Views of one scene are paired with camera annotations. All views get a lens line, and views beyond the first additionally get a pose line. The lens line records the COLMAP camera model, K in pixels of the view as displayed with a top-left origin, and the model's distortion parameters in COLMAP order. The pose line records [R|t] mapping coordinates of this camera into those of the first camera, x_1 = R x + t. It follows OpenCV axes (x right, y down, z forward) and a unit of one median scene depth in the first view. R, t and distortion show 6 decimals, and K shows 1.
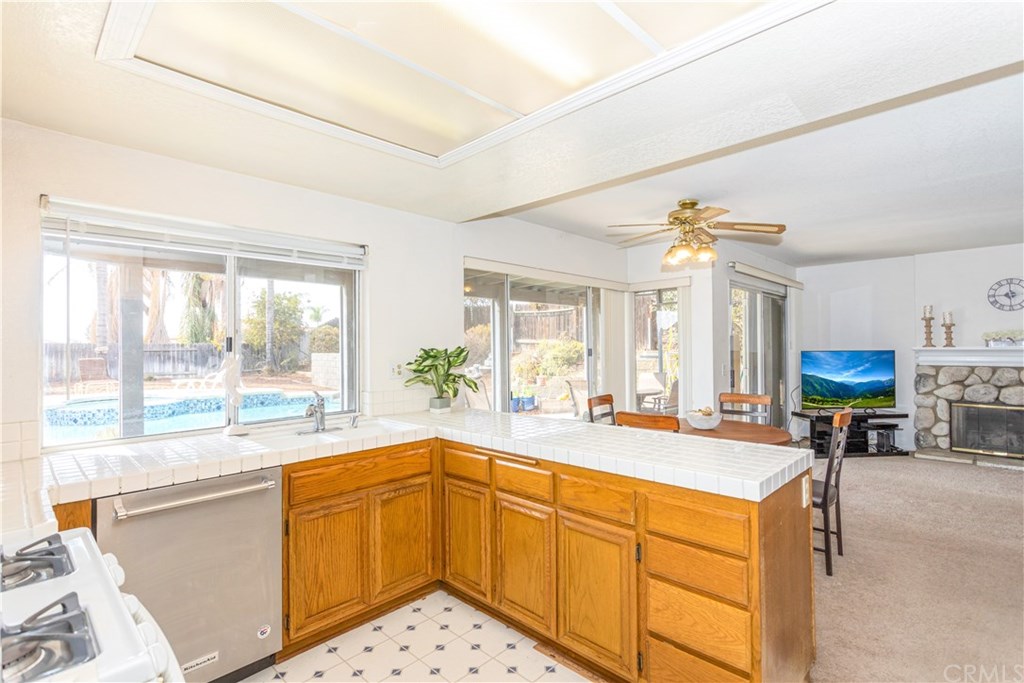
lens RADIAL K [[485.4, 0, 493.5], [0, 485.4, 341.6], [0, 0, 1]] dist [-0.003333, 0.002070]
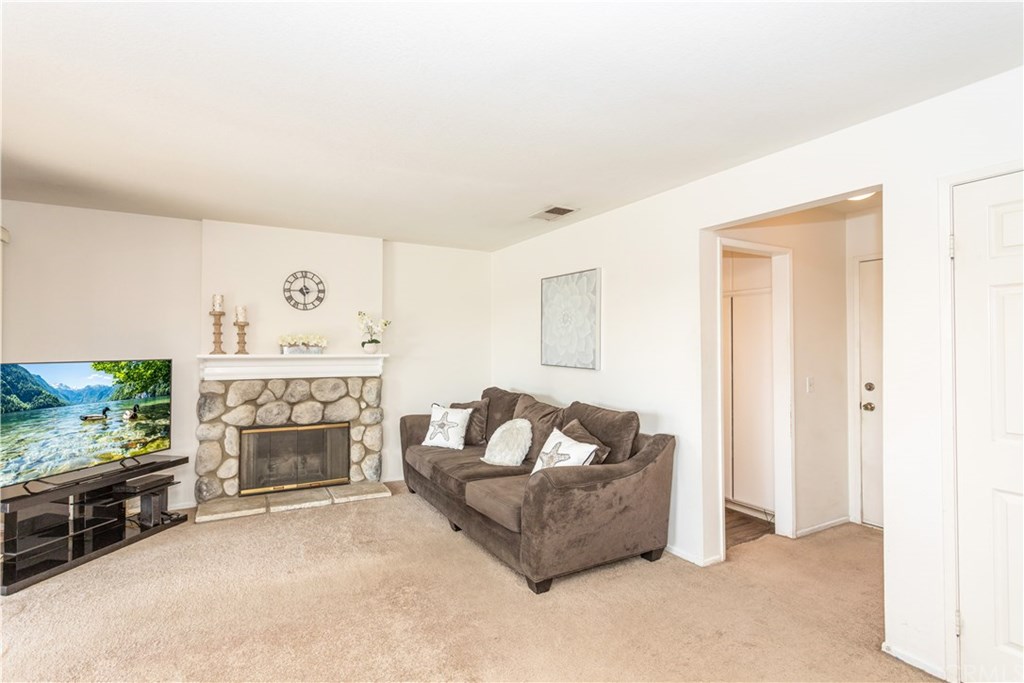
lens RADIAL K [[485.4, 0, 507.9], [0, 485.4, 341.6], [0, 0, 1]] dist [-0.003333, 0.002070]
pose [[0.263508, 0.023388, 0.964374, 0.358420], [-0.015078, 0.999684, -0.020125, 0.001044], [-0.964539, -0.009237, 0.263777, 0.442159]]
